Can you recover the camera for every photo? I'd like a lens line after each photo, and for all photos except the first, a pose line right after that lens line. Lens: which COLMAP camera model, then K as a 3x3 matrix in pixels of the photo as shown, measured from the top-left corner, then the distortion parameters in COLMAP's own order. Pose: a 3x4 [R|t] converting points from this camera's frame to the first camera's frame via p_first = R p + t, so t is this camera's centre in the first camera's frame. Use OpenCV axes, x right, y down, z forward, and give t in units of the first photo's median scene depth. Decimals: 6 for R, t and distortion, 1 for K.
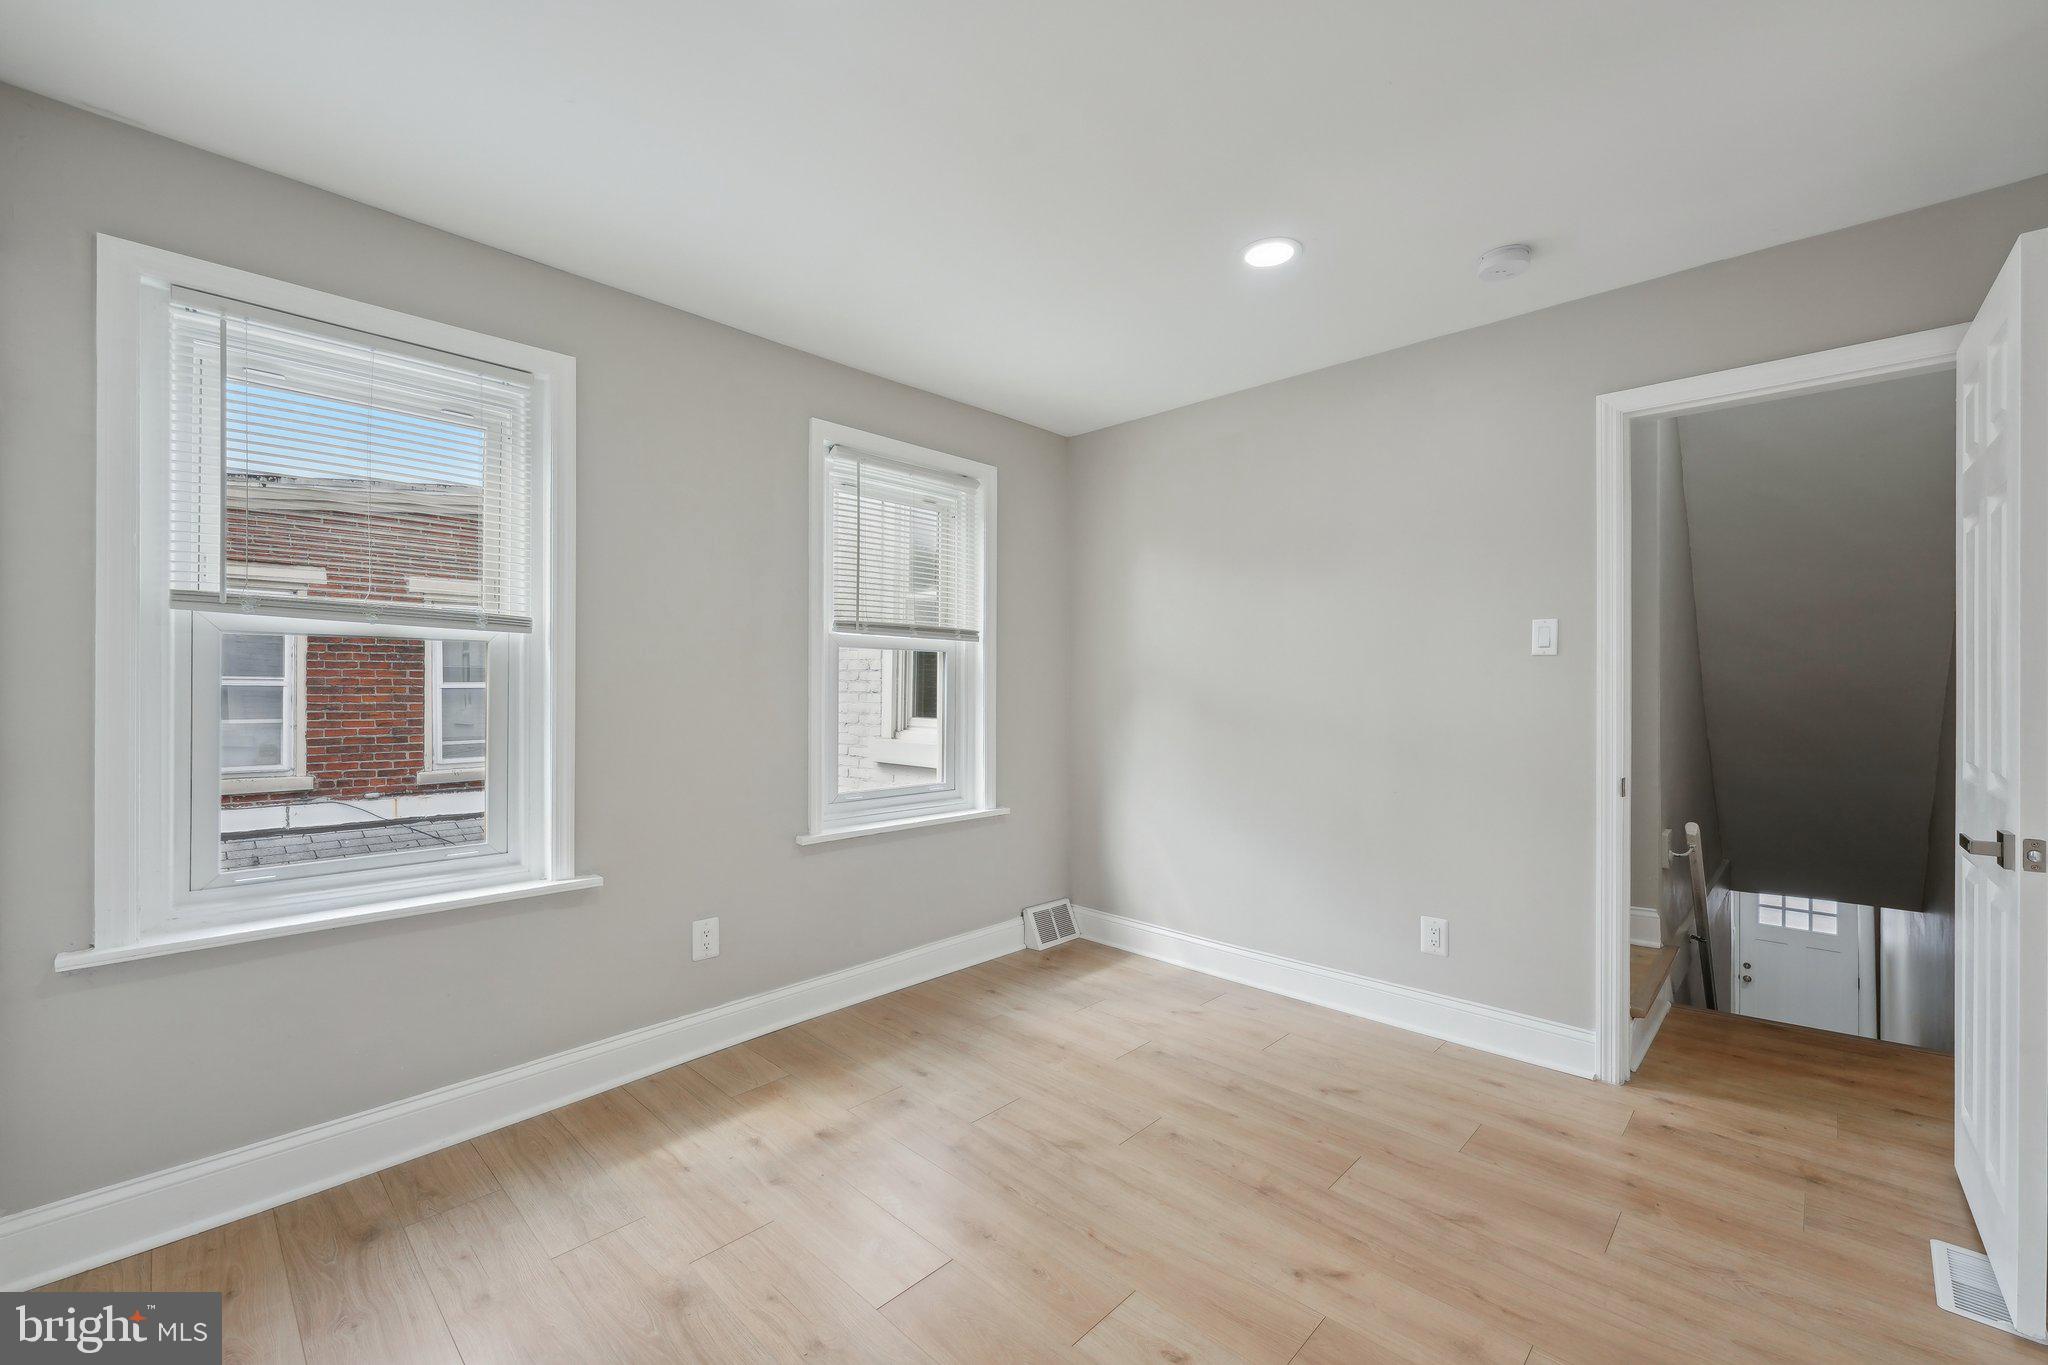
lens RADIAL K [[831.5, 0, 1013.0], [0, 831.5, 686.1], [0, 0, 1]] dist [0.001158, 0.000667]
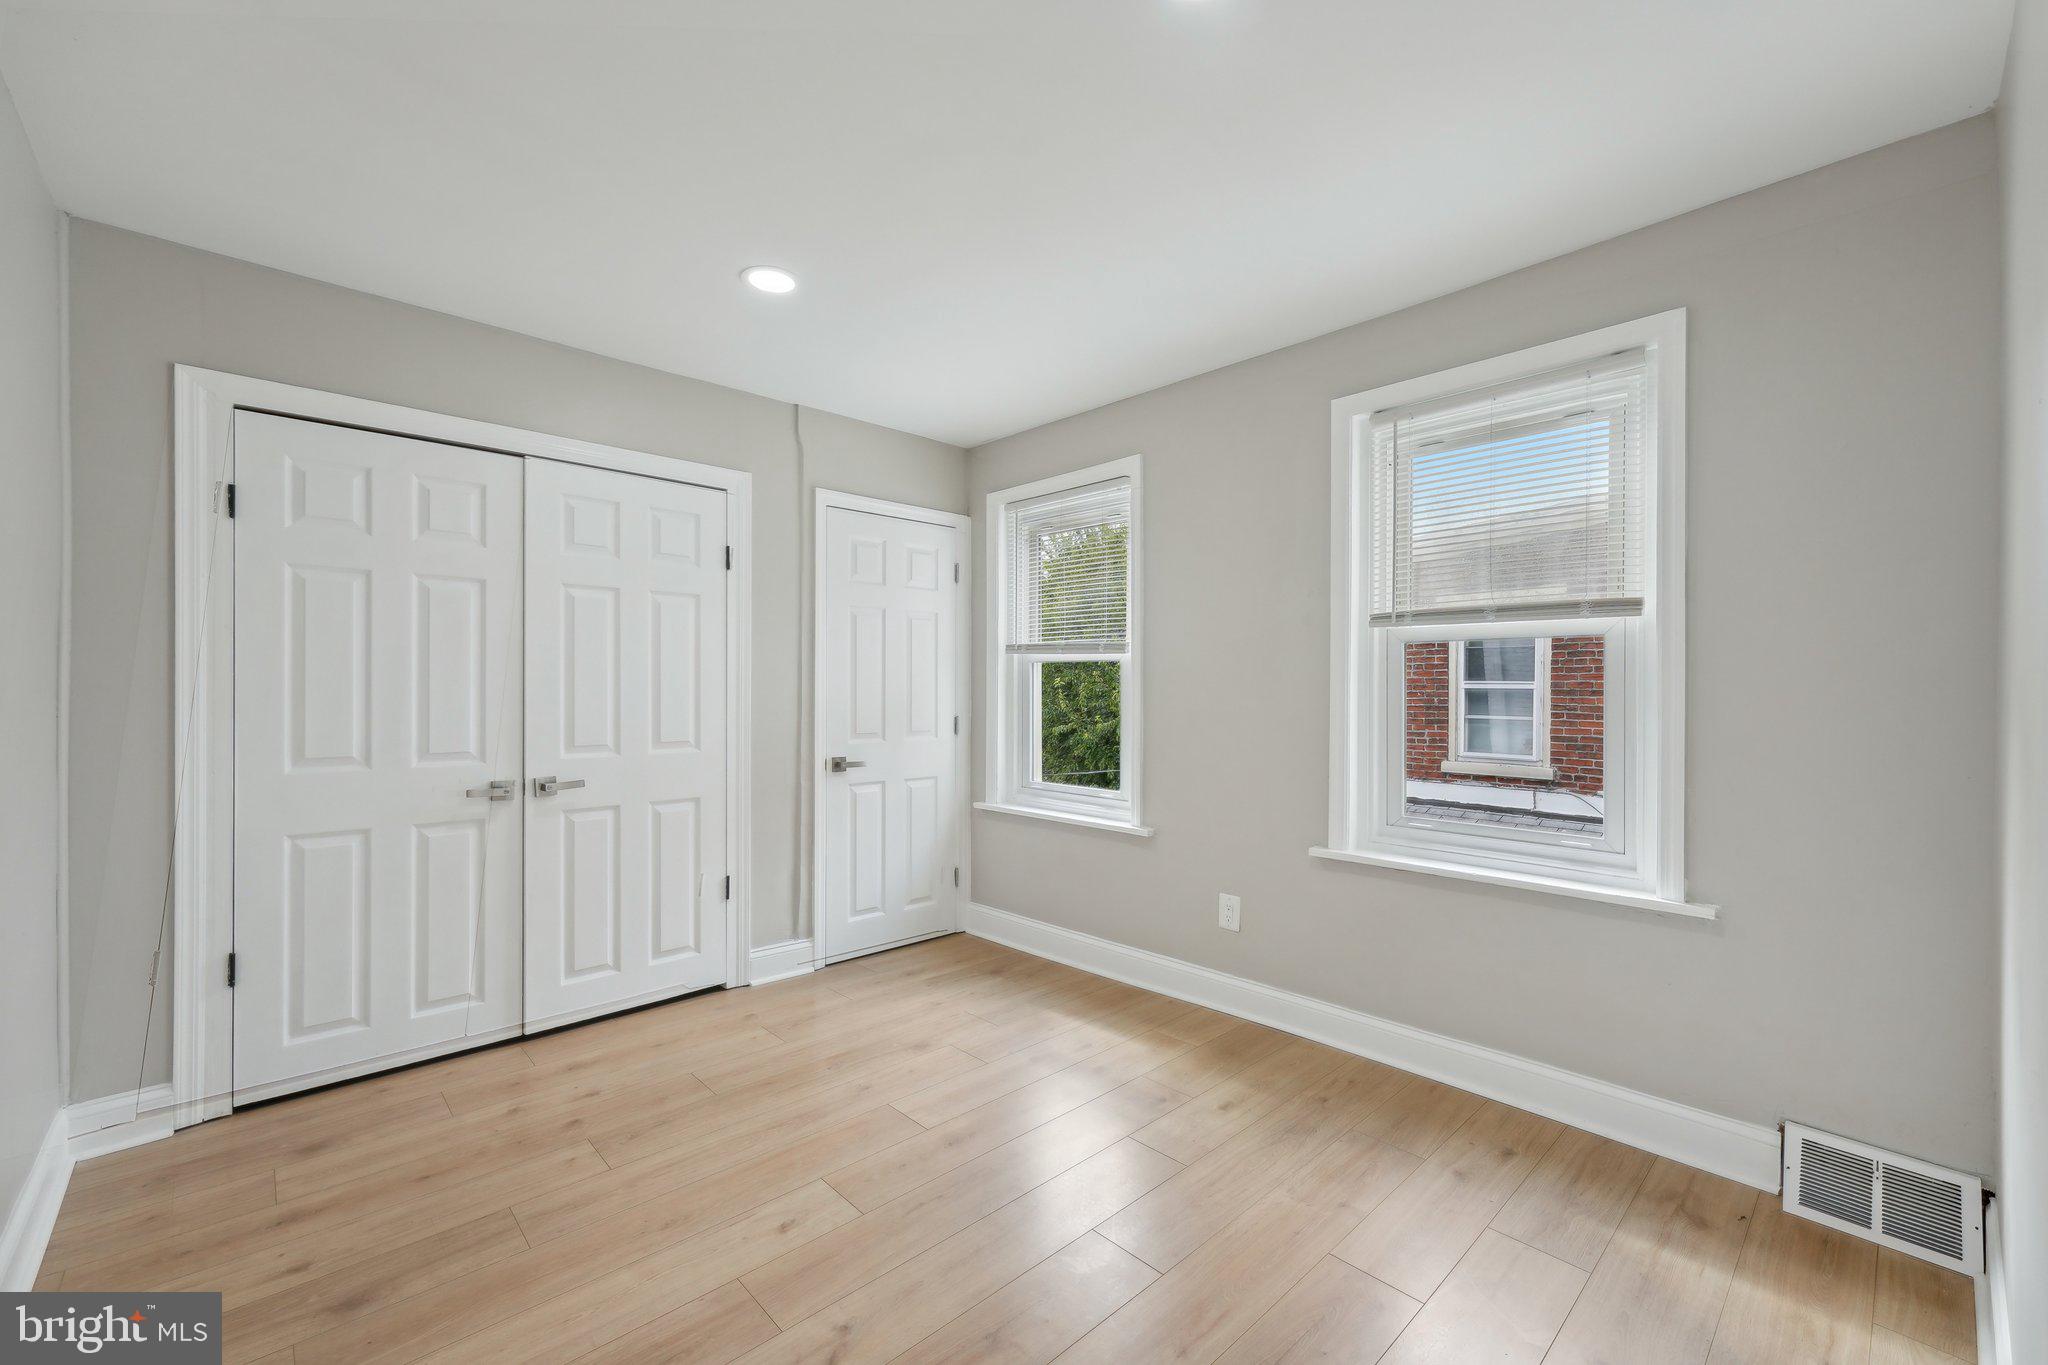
lens RADIAL K [[831.5, 0, 1011.3], [0, 831.5, 683.3], [0, 0, 1]] dist [0.001158, 0.000667]
pose [[-0.055025, -0.006916, -0.998461, 0.558987], [0.000280, 0.999976, -0.006942, 0.000053], [0.998485, -0.000662, -0.055021, 0.549444]]
